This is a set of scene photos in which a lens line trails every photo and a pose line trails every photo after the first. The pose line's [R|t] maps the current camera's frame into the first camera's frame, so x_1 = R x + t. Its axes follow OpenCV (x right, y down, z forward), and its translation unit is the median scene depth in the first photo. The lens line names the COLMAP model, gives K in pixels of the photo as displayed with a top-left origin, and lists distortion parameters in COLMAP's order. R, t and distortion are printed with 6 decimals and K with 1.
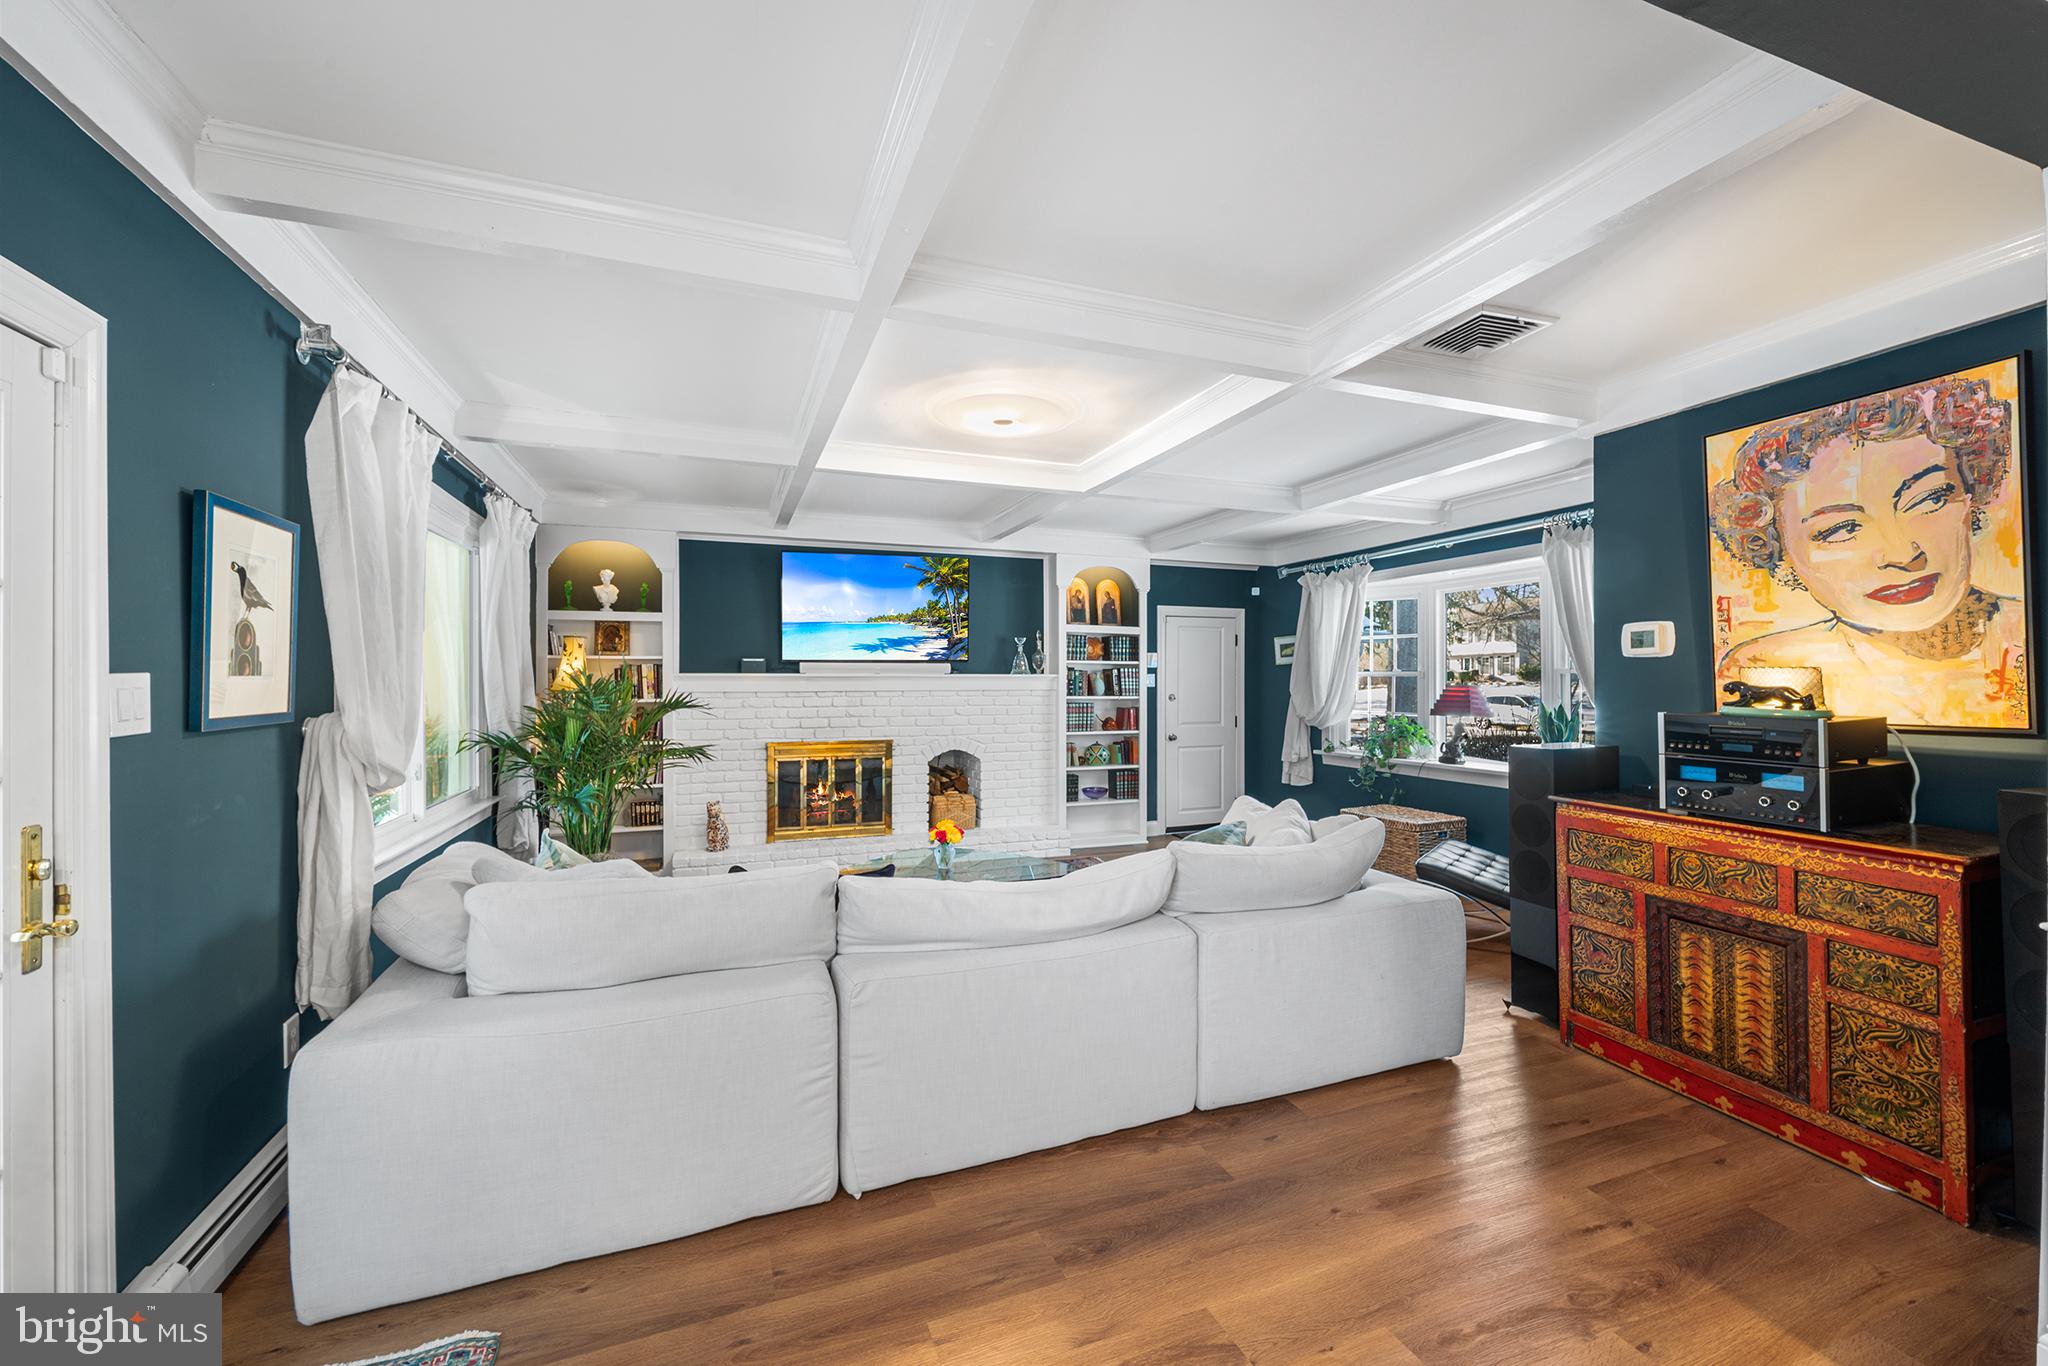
lens RADIAL K [[817.3, 0, 1021.7], [0, 817.3, 680.7], [0, 0, 1]] dist [0.004382, -0.000427]
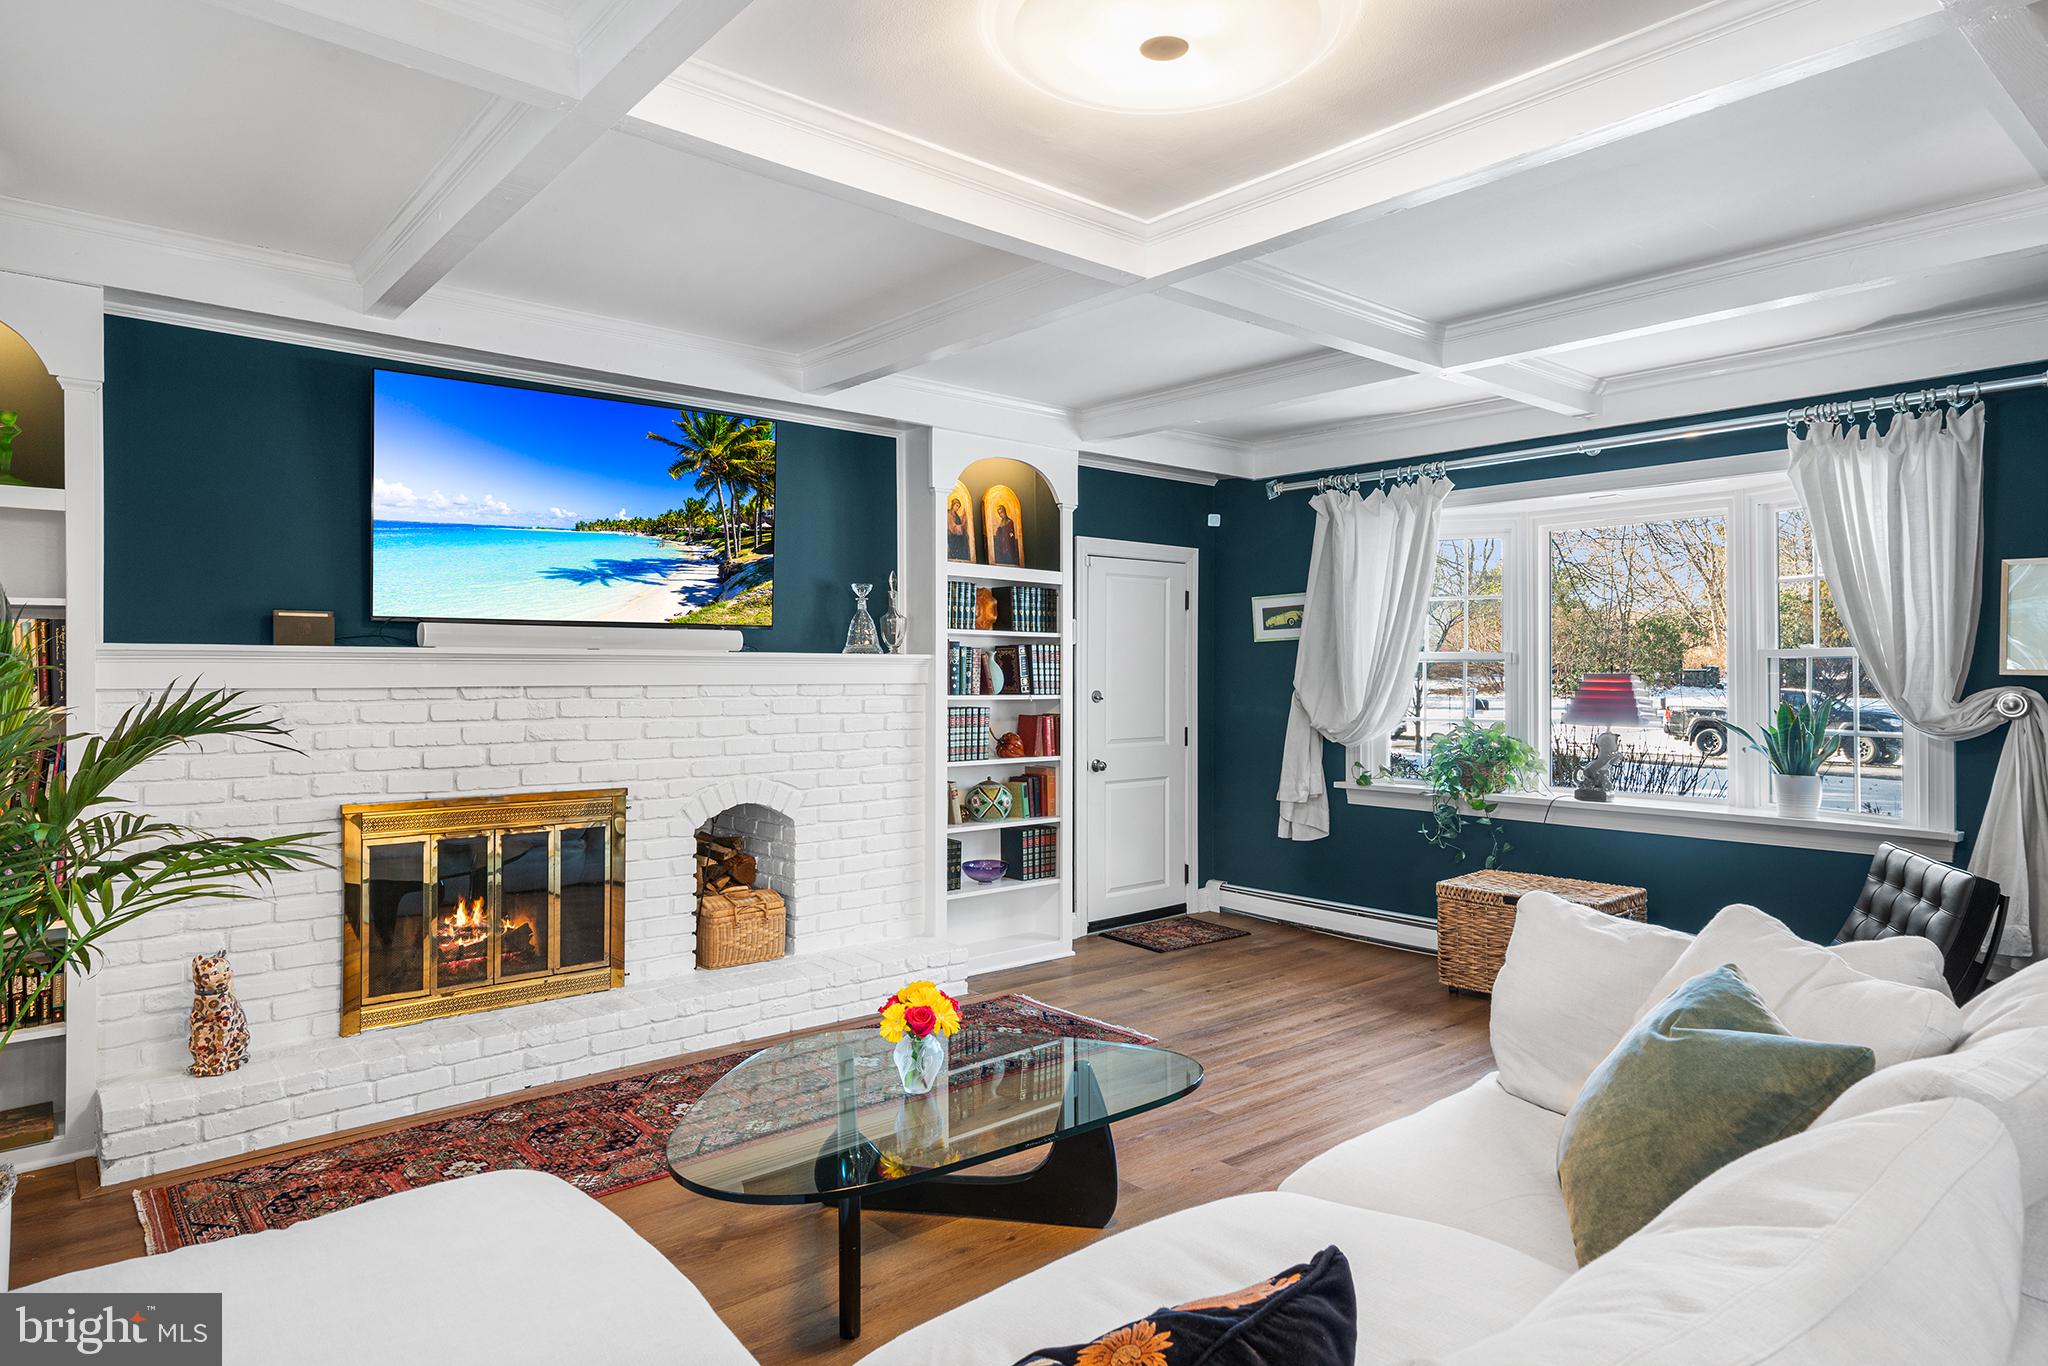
lens RADIAL K [[1195.0, 0, 1027.9], [0, 1195.0, 671.9], [0, 0, 1]] dist [-0.003151, -0.001777]
pose [[0.939370, 0.002459, 0.342898, -0.165585], [-0.002946, 0.999995, 0.000900, 0.002826], [-0.342894, -0.001856, 0.939372, 0.246969]]
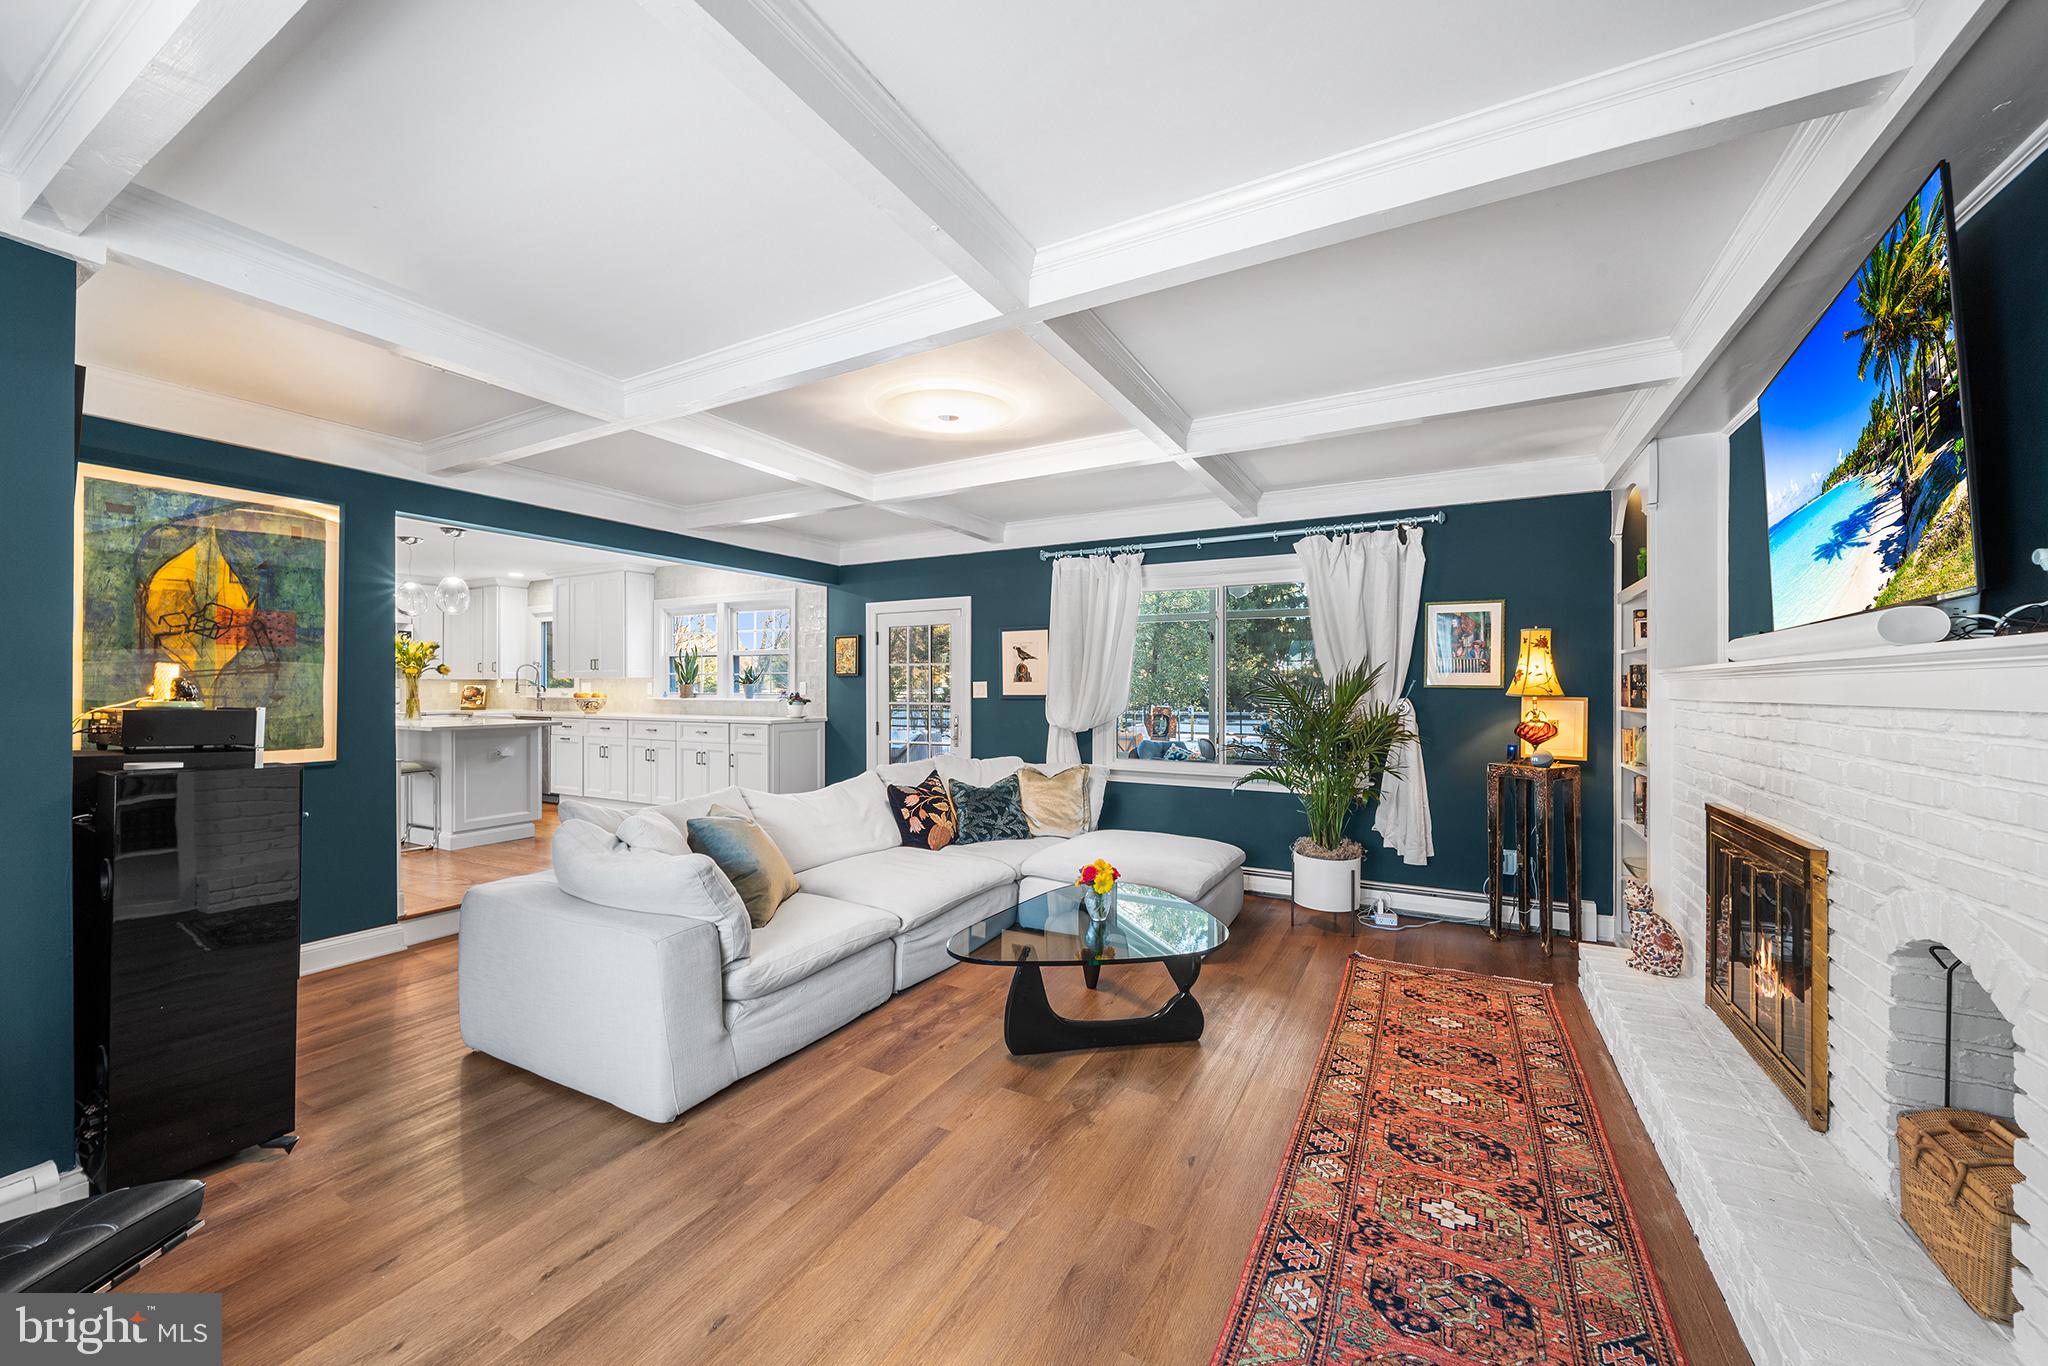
lens RADIAL K [[769.9, 0, 1007.7], [0, 769.9, 682.5], [0, 0, 1]] dist [-0.000973, -0.000036]
pose [[-0.762930, 0.004129, -0.646468, 0.301790], [0.005739, 0.999983, -0.000386, 0.001796], [0.646456, -0.004005, -0.762941, 0.996578]]
